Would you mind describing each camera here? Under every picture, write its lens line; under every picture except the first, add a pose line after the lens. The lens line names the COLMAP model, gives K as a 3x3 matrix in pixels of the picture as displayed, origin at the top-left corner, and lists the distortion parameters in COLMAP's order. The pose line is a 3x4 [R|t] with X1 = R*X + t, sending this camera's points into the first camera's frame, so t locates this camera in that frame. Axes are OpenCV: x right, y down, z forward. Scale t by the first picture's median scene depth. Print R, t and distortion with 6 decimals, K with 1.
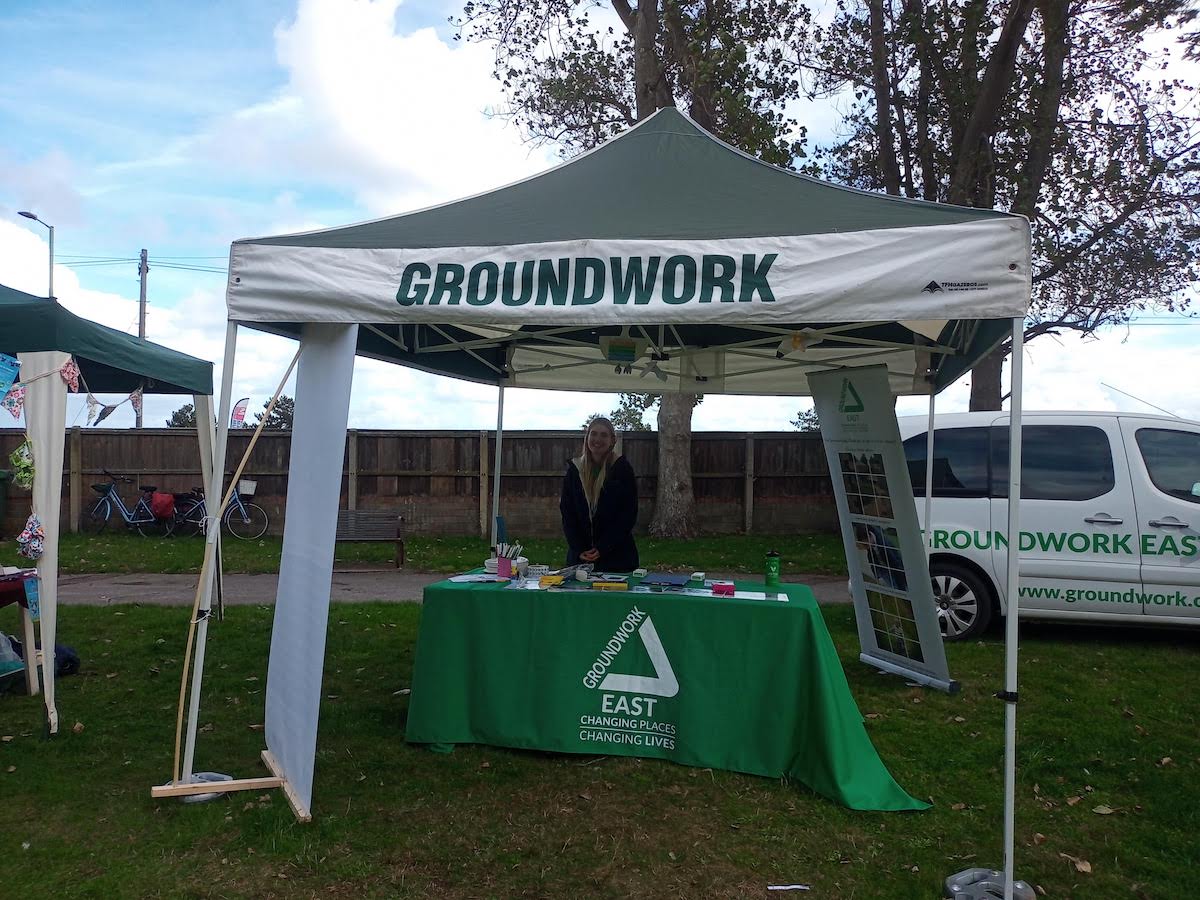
lens RADIAL K [[954.6, 0, 605.2], [0, 954.6, 443.2], [0, 0, 1]] dist [0.065878, -0.002645]
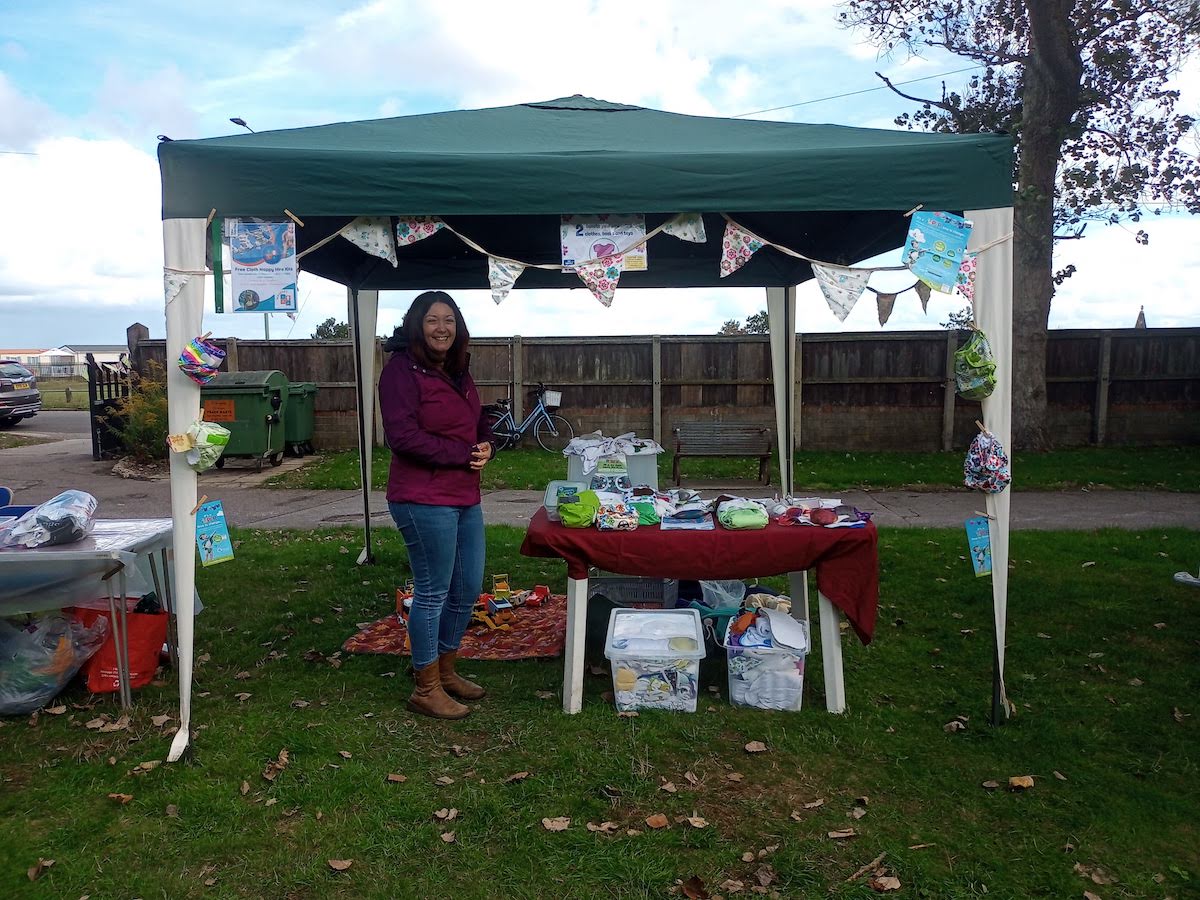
lens RADIAL K [[954.6, 0, 595.0], [0, 954.6, 452.8], [0, 0, 1]] dist [0.065878, -0.002645]
pose [[0.994003, -0.002577, -0.109326, -0.219271], [0.013981, 0.994513, 0.103673, 0.002230], [0.108459, -0.104579, 0.988585, 0.068123]]
